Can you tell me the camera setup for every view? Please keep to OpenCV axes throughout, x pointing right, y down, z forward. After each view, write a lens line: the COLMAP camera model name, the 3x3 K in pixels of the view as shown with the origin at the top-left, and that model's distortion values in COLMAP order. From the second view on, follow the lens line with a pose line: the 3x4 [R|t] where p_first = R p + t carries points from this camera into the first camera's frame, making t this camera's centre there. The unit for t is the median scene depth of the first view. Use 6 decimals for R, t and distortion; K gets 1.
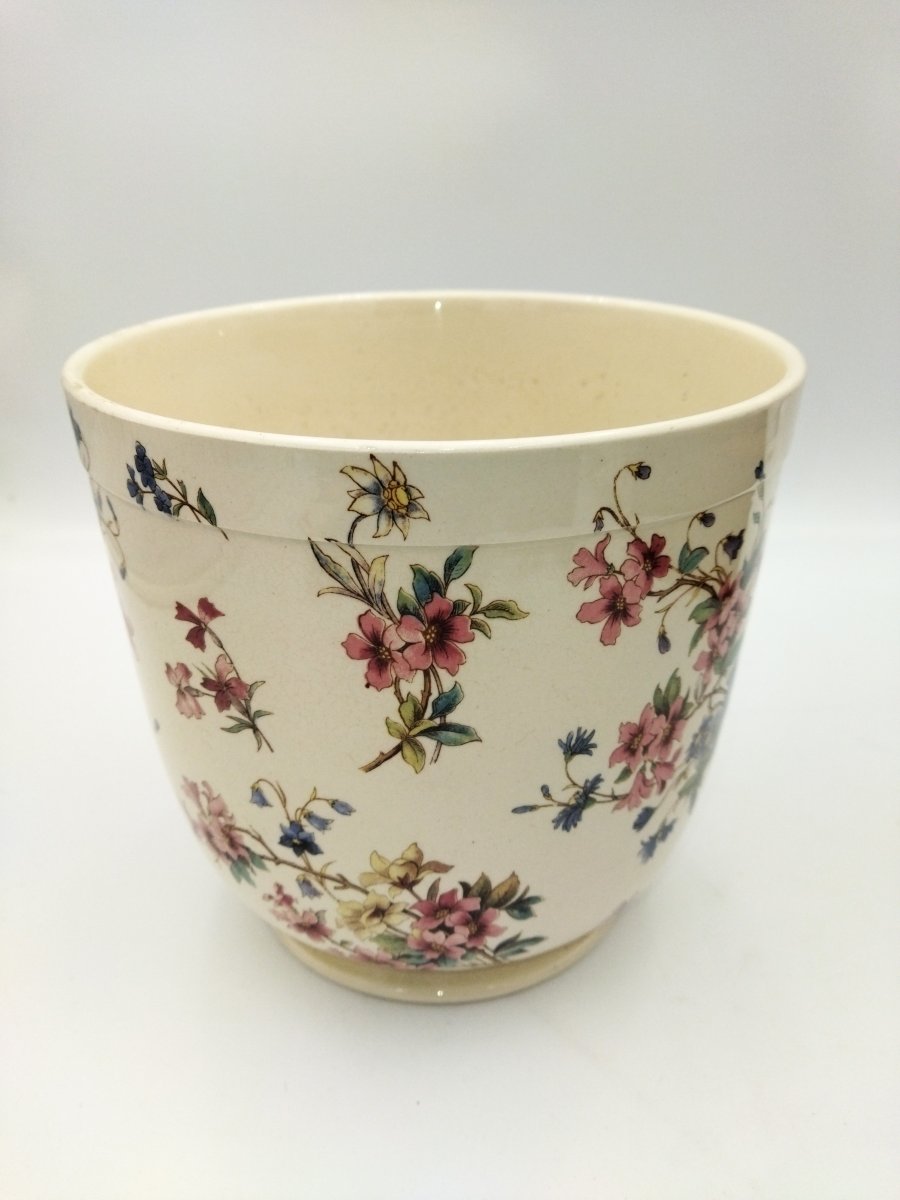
lens RADIAL K [[926.7, 0, 429.5], [0, 926.7, 600.2], [0, 0, 1]] dist [0.009021, -0.000437]
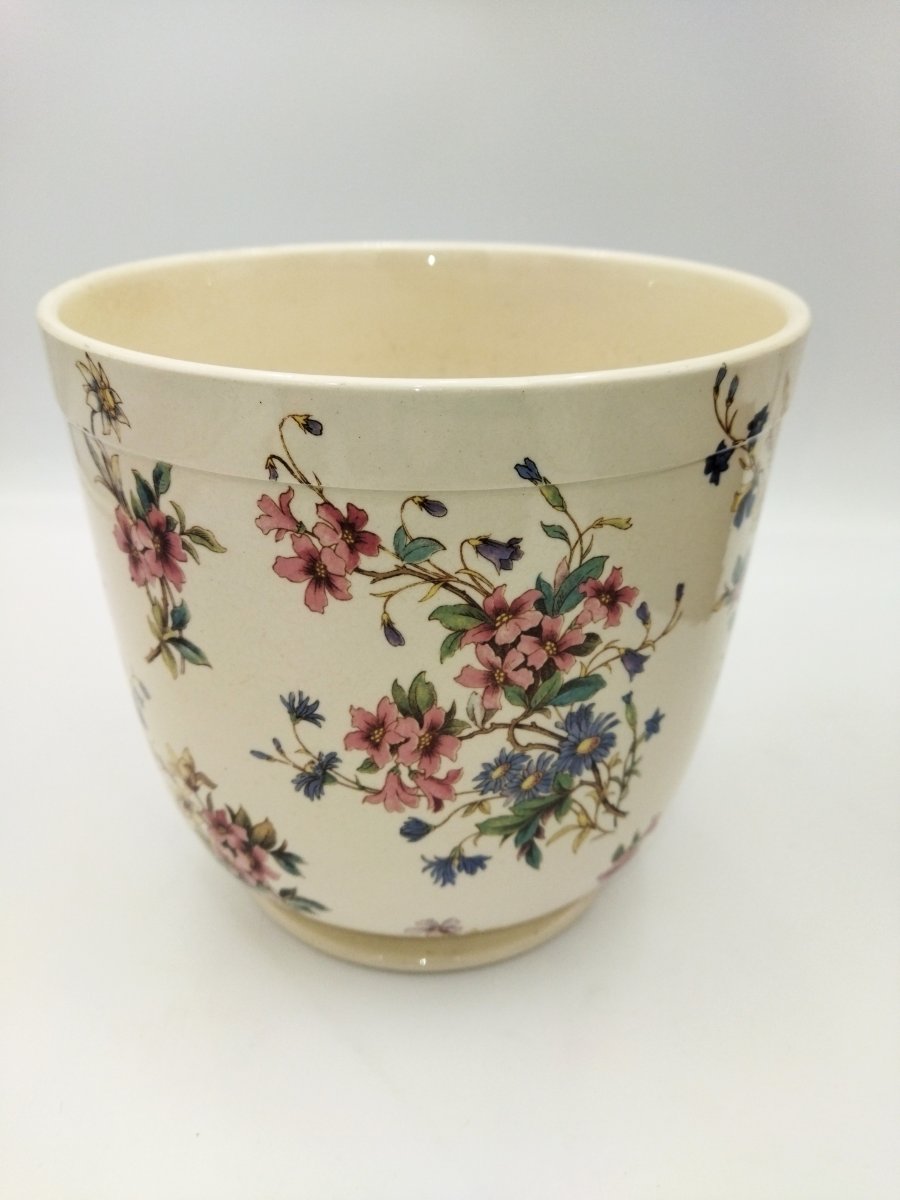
lens RADIAL K [[926.7, 0, 429.5], [0, 926.7, 600.2], [0, 0, 1]] dist [0.009021, -0.000437]
pose [[0.816018, 0.296747, -0.496040, 0.737245], [-0.281981, 0.953487, 0.106529, -0.093454], [0.504580, 0.052945, 0.861740, 0.249858]]
